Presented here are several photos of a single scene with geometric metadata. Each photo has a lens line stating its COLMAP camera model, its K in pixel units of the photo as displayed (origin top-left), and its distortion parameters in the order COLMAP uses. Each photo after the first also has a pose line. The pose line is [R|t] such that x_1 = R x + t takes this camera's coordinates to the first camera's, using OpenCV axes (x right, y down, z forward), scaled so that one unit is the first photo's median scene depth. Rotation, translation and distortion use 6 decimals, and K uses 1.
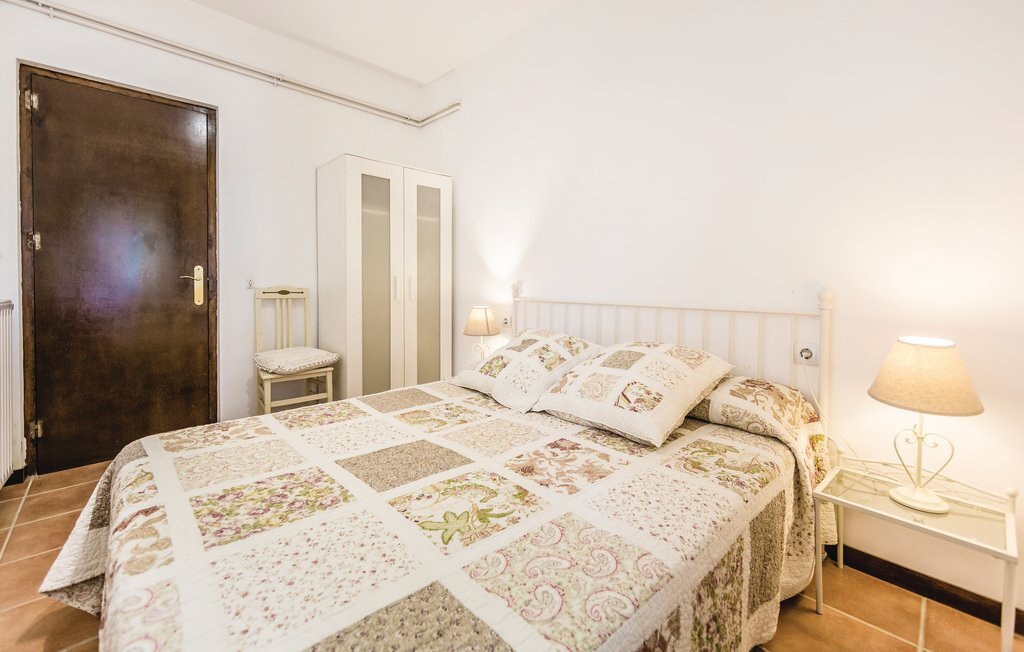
lens RADIAL K [[423.1, 0, 509.8], [0, 423.1, 308.5], [0, 0, 1]] dist [0.000069, -0.000130]
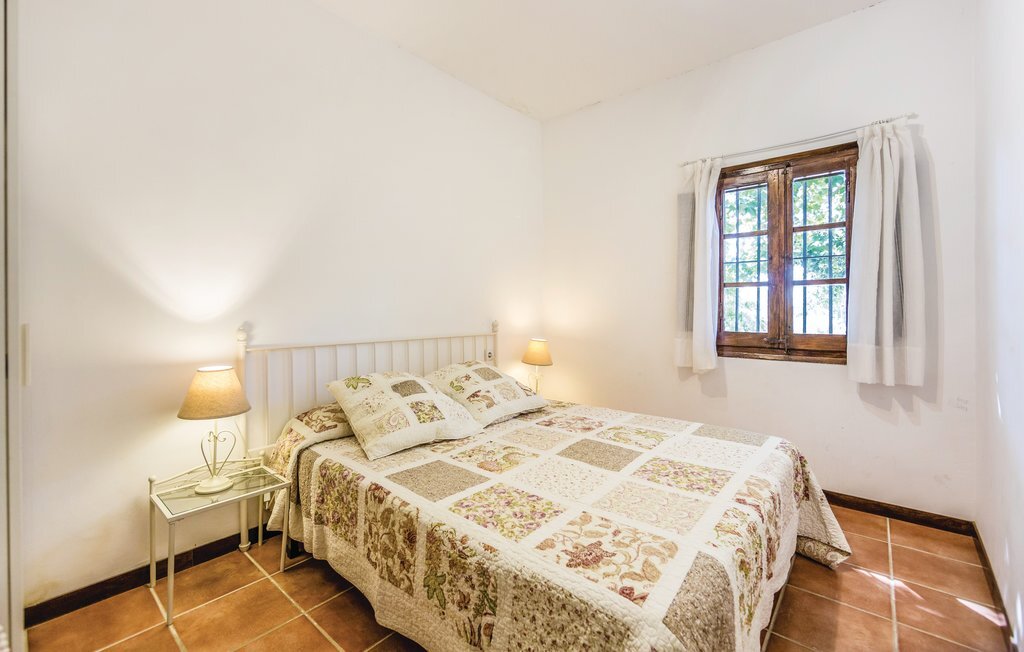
lens RADIAL K [[423.1, 0, 509.8], [0, 423.1, 308.5], [0, 0, 1]] dist [0.000069, -0.000130]
pose [[-0.118160, -0.007546, 0.992966, -1.745592], [0.049770, 0.998669, 0.013512, -0.177940], [-0.991746, 0.051017, -0.117627, 1.537417]]
